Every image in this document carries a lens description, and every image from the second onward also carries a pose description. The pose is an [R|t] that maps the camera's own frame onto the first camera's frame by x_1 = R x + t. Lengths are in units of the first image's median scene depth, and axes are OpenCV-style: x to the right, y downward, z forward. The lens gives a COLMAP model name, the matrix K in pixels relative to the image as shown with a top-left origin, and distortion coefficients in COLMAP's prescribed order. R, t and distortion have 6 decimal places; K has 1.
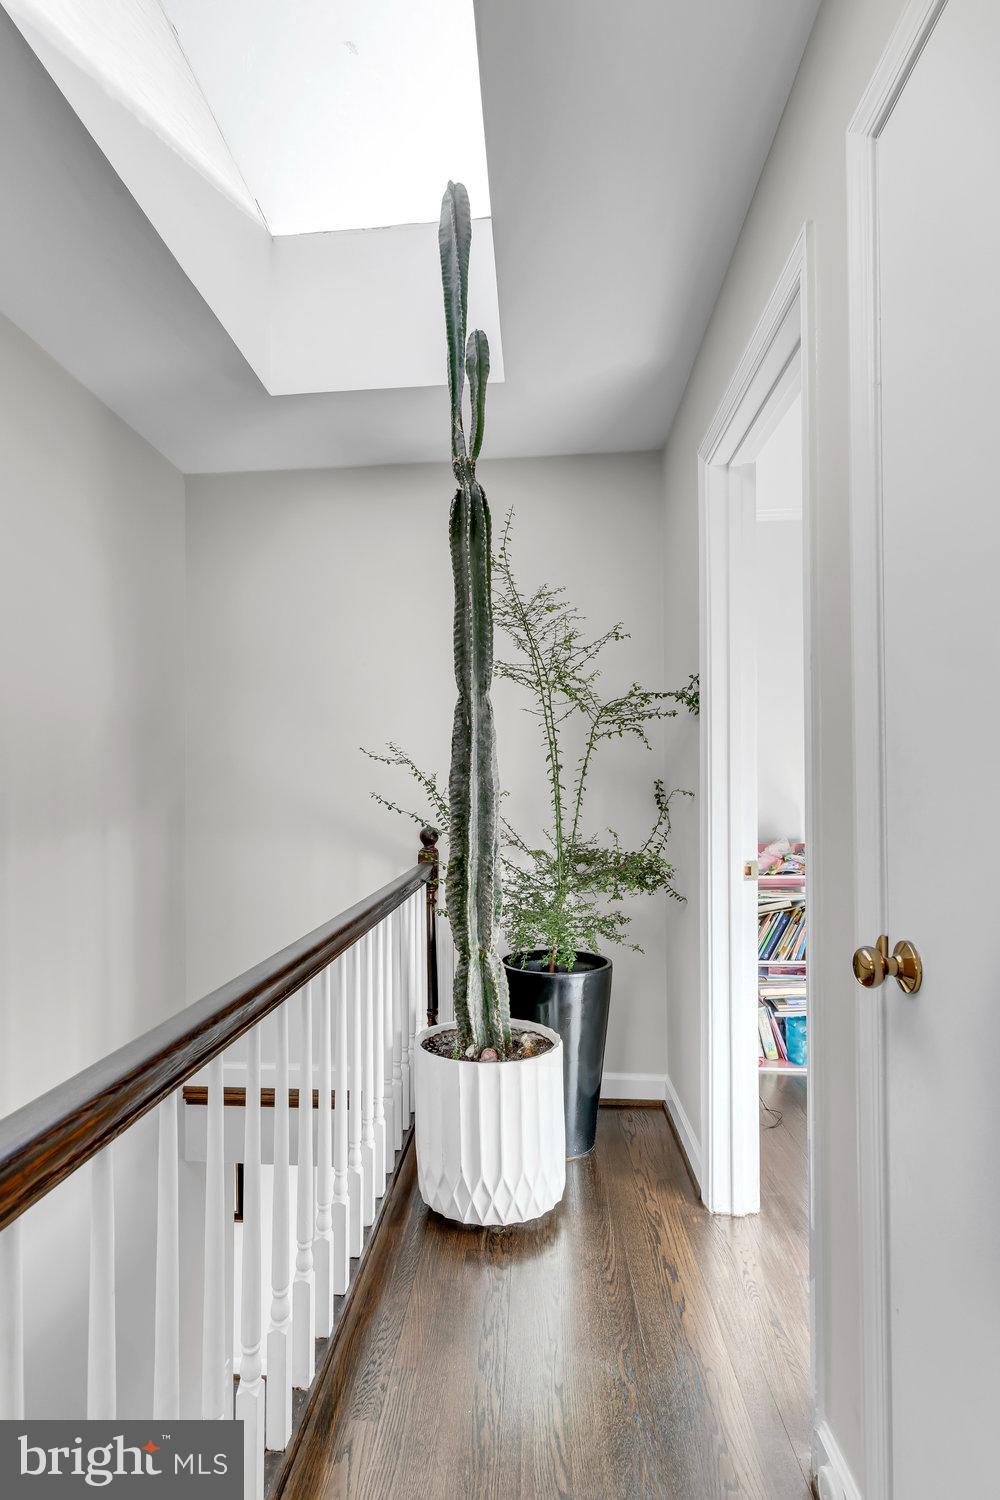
lens RADIAL K [[1136.5, 0, 500.0], [0, 1136.5, 750.0], [0, 0, 1]] dist [0.003406, -0.000092]
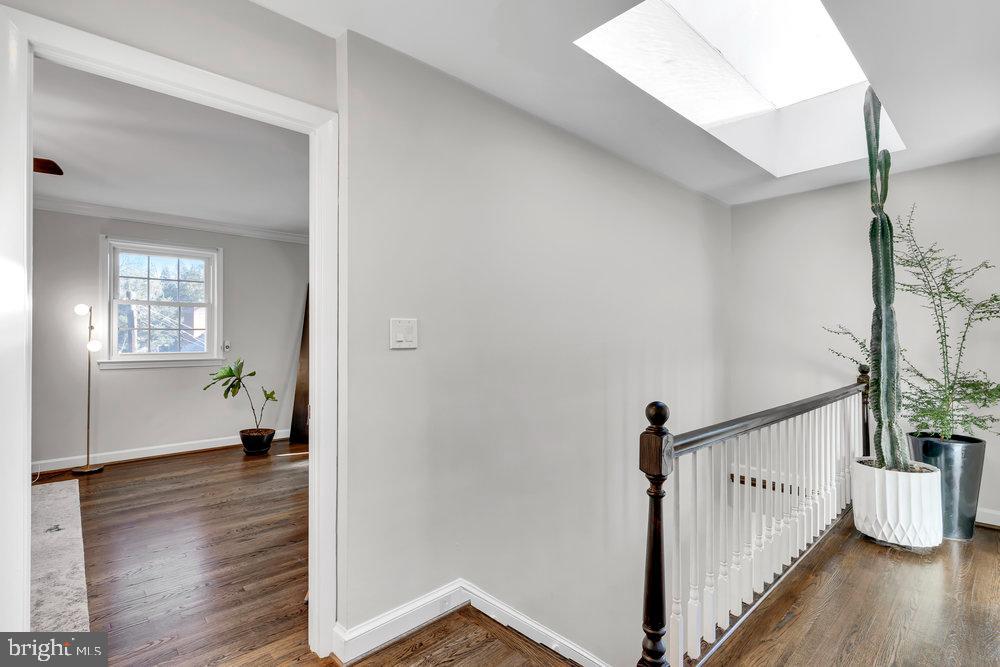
lens RADIAL K [[495.2, 0, 500.0], [0, 495.2, 333.5], [0, 0, 1]] dist [0.001343, 0.001117]
pose [[0.766004, 0.001544, -0.642834, 0.022396], [0.009718, 0.999855, 0.013981, -0.013417], [0.642763, -0.016956, 0.765878, -0.200245]]
